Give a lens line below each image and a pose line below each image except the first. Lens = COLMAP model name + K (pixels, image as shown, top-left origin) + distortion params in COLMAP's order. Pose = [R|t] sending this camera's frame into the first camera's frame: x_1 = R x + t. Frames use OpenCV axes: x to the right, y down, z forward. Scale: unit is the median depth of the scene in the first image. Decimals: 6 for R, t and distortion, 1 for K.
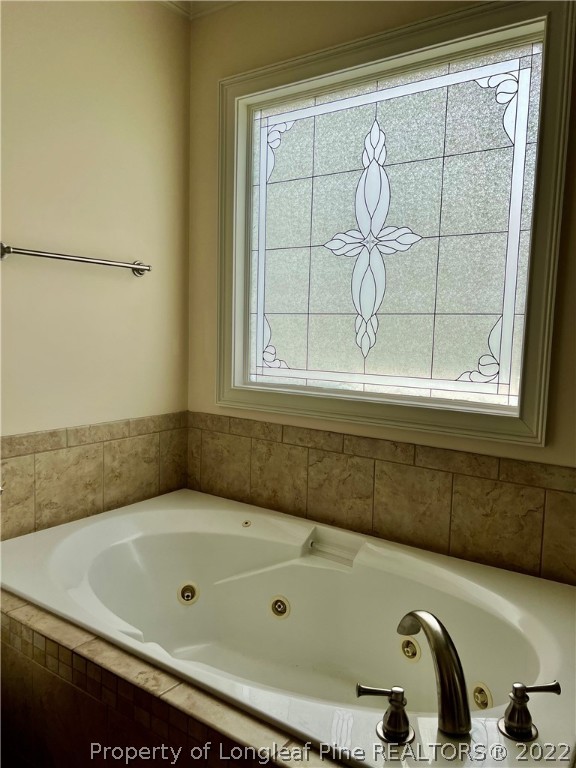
lens RADIAL K [[578.0, 0, 288.5], [0, 578.0, 383.5], [0, 0, 1]] dist [0.070850, -0.084863]
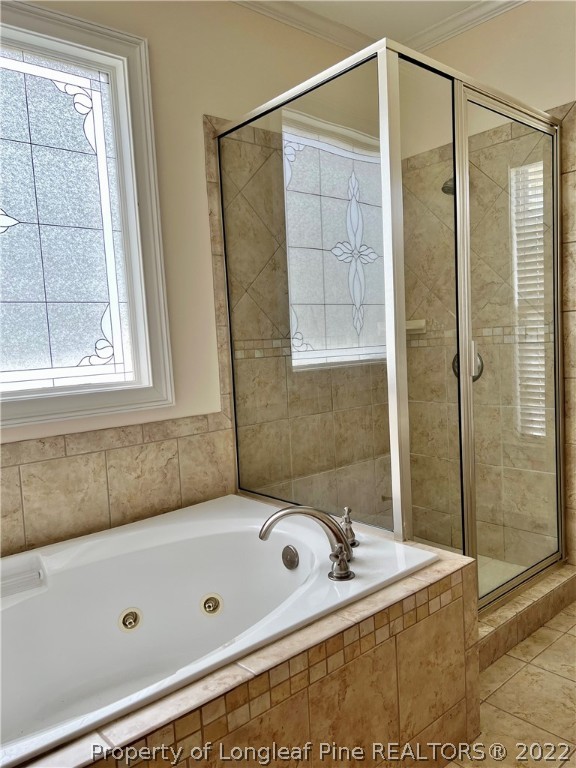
lens RADIAL K [[590.6, 0, 288.0], [0, 590.6, 384.0], [0, 0, 1]] dist [0.013101, -0.004470]
pose [[0.231431, -0.113657, 0.966189, -0.668537], [0.149059, 0.985568, 0.080232, -0.002844], [-0.961364, 0.125451, 0.245032, 0.398039]]
